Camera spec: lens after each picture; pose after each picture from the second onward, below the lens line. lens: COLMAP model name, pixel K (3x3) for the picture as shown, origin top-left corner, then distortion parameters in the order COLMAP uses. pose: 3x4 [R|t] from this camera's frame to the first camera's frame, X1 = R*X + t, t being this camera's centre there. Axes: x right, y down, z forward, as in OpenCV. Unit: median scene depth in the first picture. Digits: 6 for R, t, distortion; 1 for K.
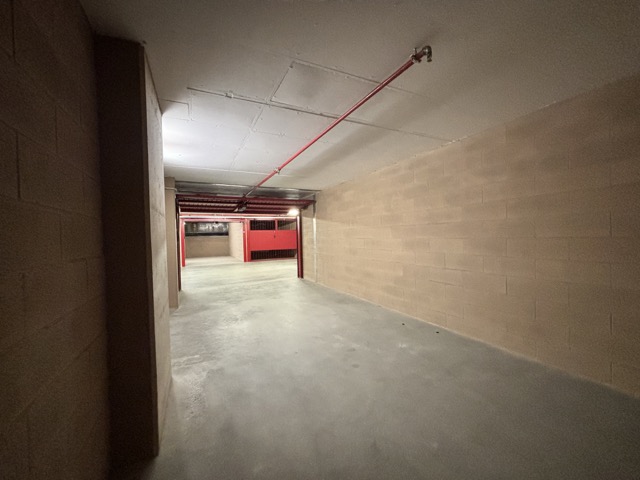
lens RADIAL K [[256.0, 0, 316.8], [0, 256.0, 237.9], [0, 0, 1]] dist [-0.000440, -0.000206]
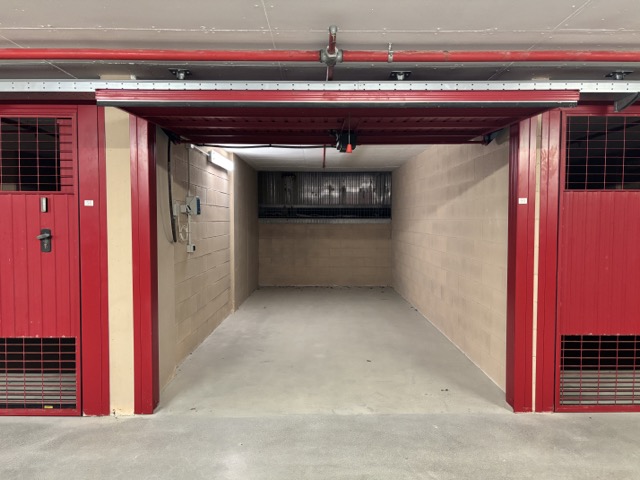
lens RADIAL K [[479.9, 0, 321.8], [0, 479.9, 242.8], [0, 0, 1]] dist [0.008110, 0.002583]
pose [[0.901521, 0.048599, -0.429998, -0.185338], [-0.030803, 0.998360, 0.048256, -0.006473], [0.431638, -0.030258, 0.901539, 0.488602]]
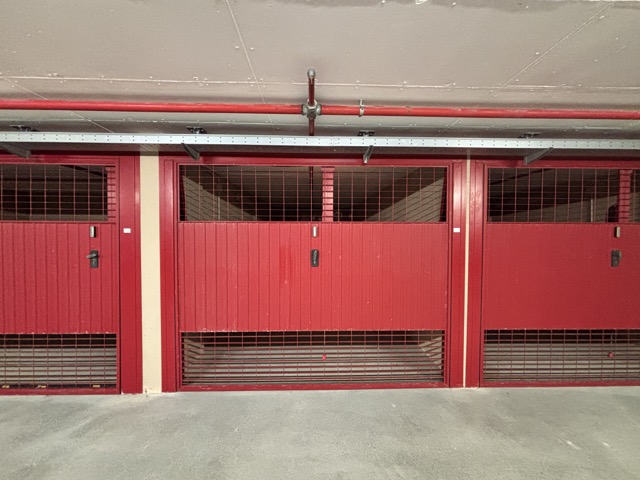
lens RADIAL K [[256.0, 0, 316.8], [0, 256.0, 237.9], [0, 0, 1]] dist [-0.000440, -0.000206]
pose [[0.907920, 0.038403, -0.417379, -0.206582], [-0.034553, 0.999262, 0.016780, -0.011863], [0.417716, -0.000814, 0.908577, 0.540758]]
